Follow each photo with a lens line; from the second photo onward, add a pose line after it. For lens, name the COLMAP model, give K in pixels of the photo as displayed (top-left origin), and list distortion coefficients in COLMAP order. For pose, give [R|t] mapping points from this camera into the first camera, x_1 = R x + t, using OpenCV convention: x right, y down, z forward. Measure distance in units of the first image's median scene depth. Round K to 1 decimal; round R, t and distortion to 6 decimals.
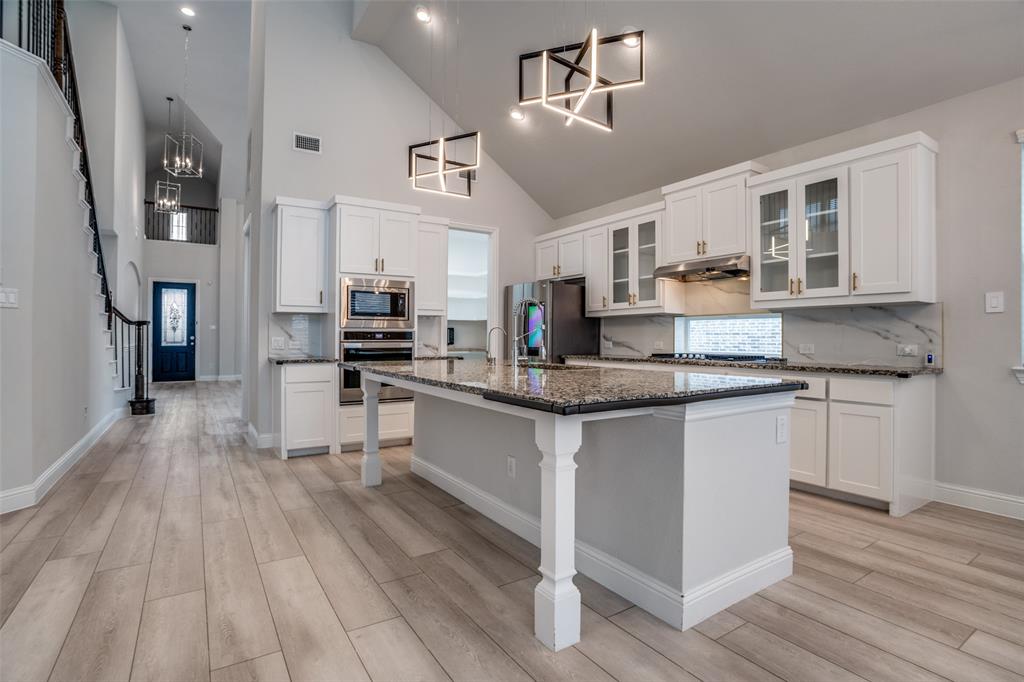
lens RADIAL K [[499.7, 0, 509.6], [0, 499.7, 336.0], [0, 0, 1]] dist [-0.071144, 0.028726]
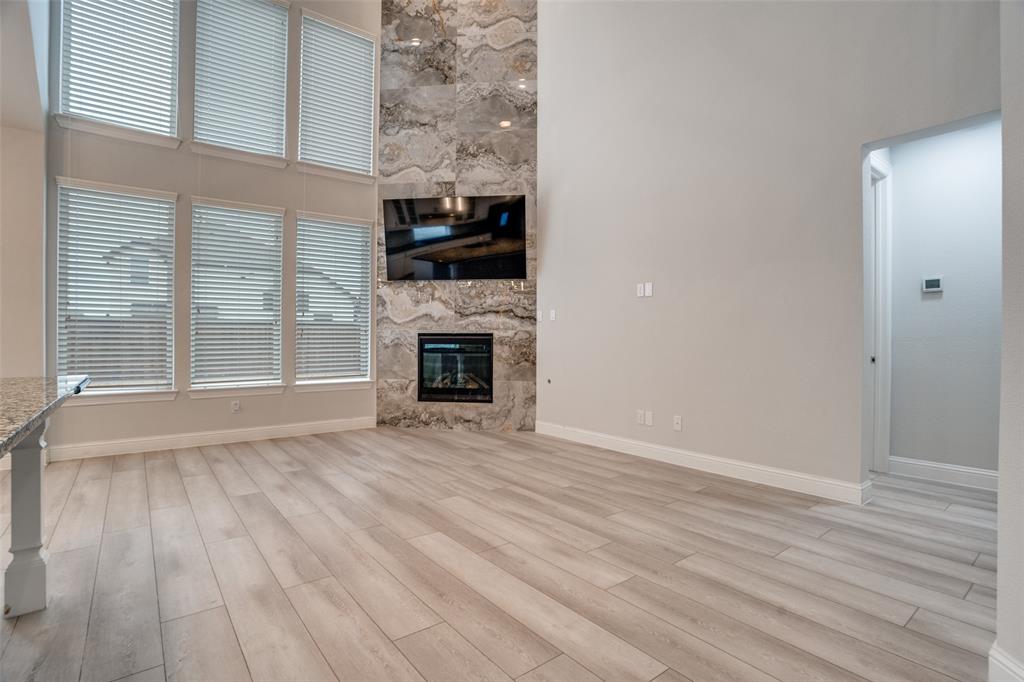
lens RADIAL K [[499.7, 0, 509.6], [0, 499.7, 336.0], [0, 0, 1]] dist [-0.071144, 0.028726]
pose [[-0.996504, -0.007683, -0.083193, -0.499749], [-0.007437, 0.999967, -0.003272, 0.004203], [0.083215, -0.002642, -0.996528, 1.214798]]
